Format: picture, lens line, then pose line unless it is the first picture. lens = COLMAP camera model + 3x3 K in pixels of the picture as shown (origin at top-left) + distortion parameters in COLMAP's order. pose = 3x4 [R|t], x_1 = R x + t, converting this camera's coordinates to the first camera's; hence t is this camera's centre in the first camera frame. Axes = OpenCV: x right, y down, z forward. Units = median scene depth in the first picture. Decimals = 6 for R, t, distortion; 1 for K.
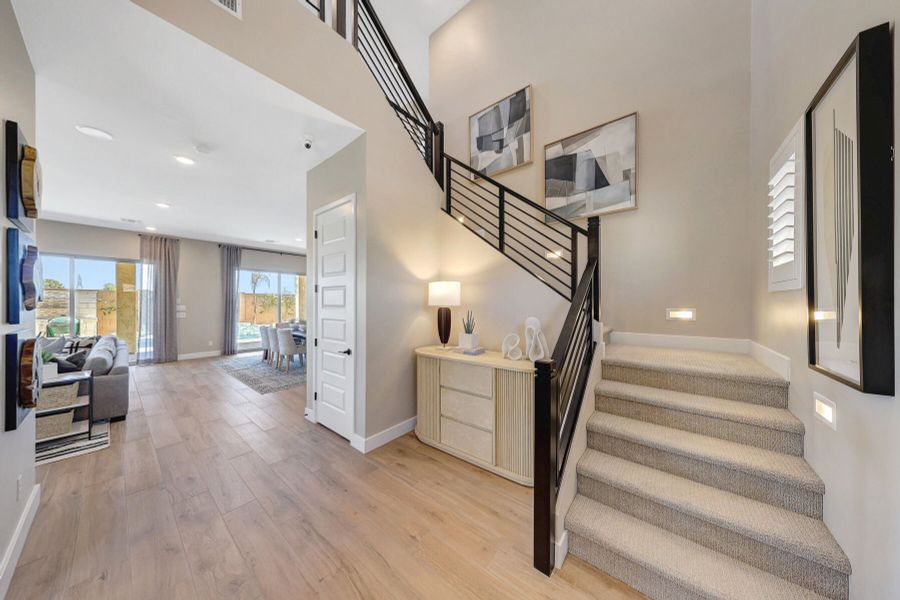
lens RADIAL K [[276.6, 0, 451.9], [0, 276.6, 303.8], [0, 0, 1]] dist [-0.001746, -0.000068]
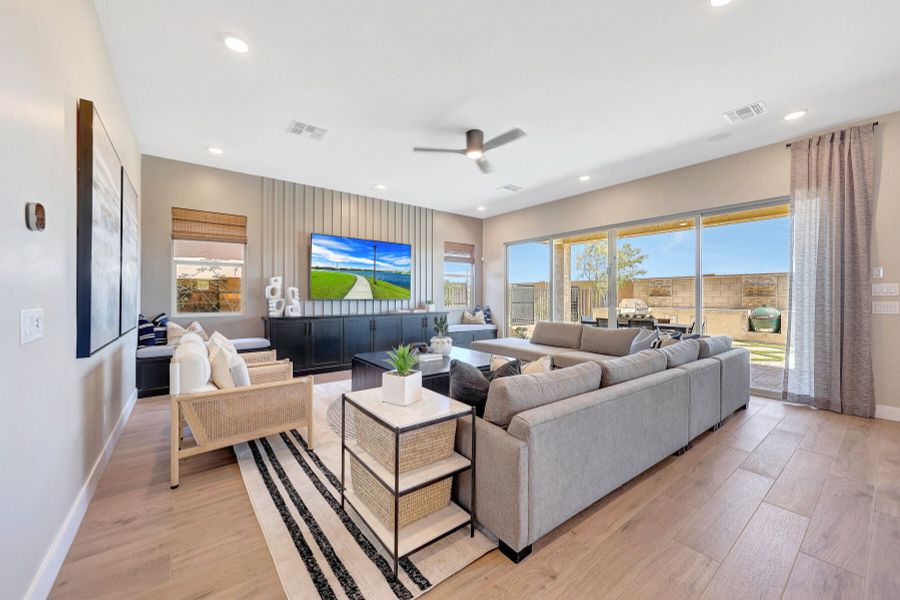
lens RADIAL K [[340.9, 0, 447.7], [0, 340.9, 296.5], [0, 0, 1]] dist [0.000383, 0.000485]
pose [[-0.241569, -0.000040, -0.970384, -0.366758], [-0.004992, 0.999987, 0.001202, 0.029621], [0.970371, 0.005134, -0.241566, 0.536657]]
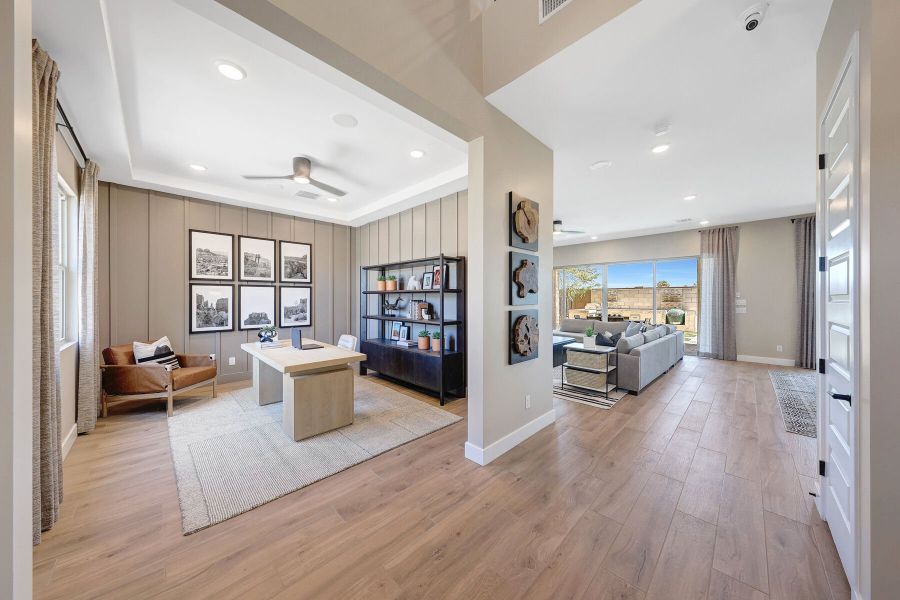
lens RADIAL K [[295.2, 0, 447.6], [0, 295.2, 298.9], [0, 0, 1]] dist [0.001207, -0.000022]
pose [[-0.116214, 0.000729, -0.993224, 0.079033], [-0.004445, 0.999989, 0.001254, 0.007242], [0.993214, 0.004561, -0.116210, 0.186624]]
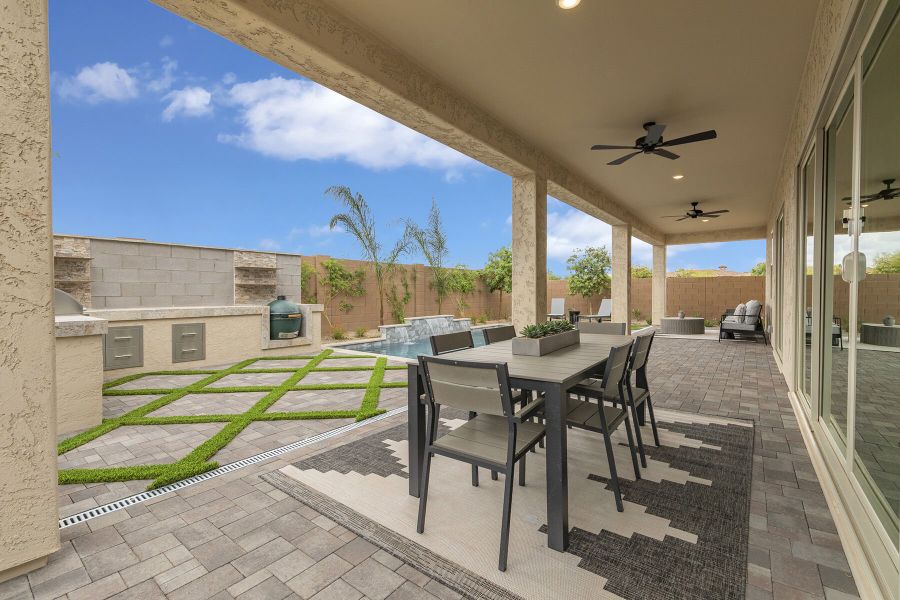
lens RADIAL K [[395.6, 0, 453.2], [0, 395.6, 296.4], [0, 0, 1]] dist [-0.003618, -0.002157]
pose [[0.999417, -0.001548, 0.034120, -1.695679], [0.001444, 0.999994, 0.003075, 0.058031], [-0.034125, -0.003024, 0.999413, 0.388112]]
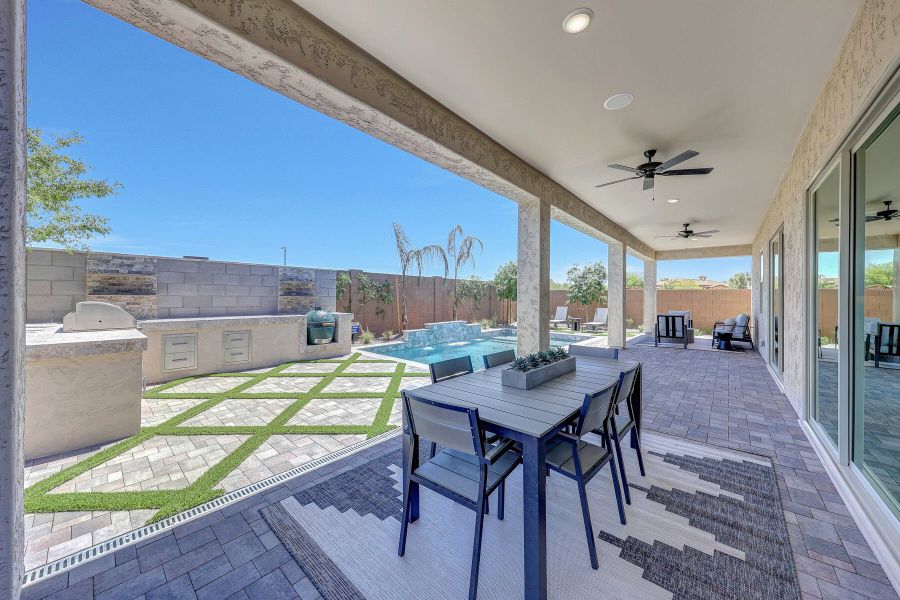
lens RADIAL K [[321.8, 0, 451.5], [0, 321.8, 297.9], [0, 0, 1]] dist [-0.003044, 0.000564]
pose [[0.999747, 0.004680, -0.021997, -1.678377], [-0.004614, 0.999985, 0.003082, 0.025290], [0.022011, -0.002980, 0.999753, 0.474414]]
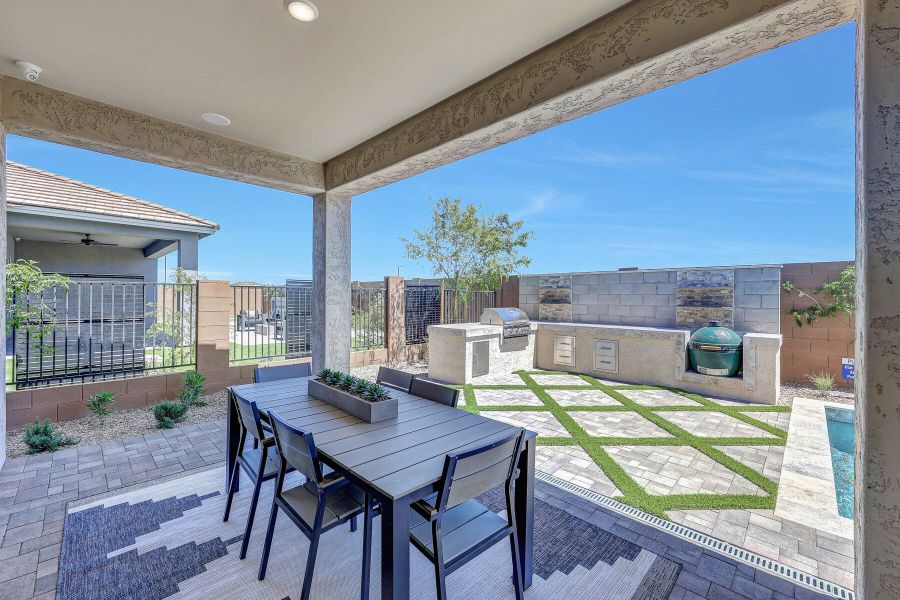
lens RADIAL K [[370.4, 0, 448.5], [0, 370.4, 296.7], [0, 0, 1]] dist [-0.002365, -0.000497]
pose [[-0.097289, -0.005664, -0.995240, -1.222822], [-0.009225, 0.999946, -0.004789, 0.010628], [0.995213, 0.008715, -0.097336, 0.985794]]
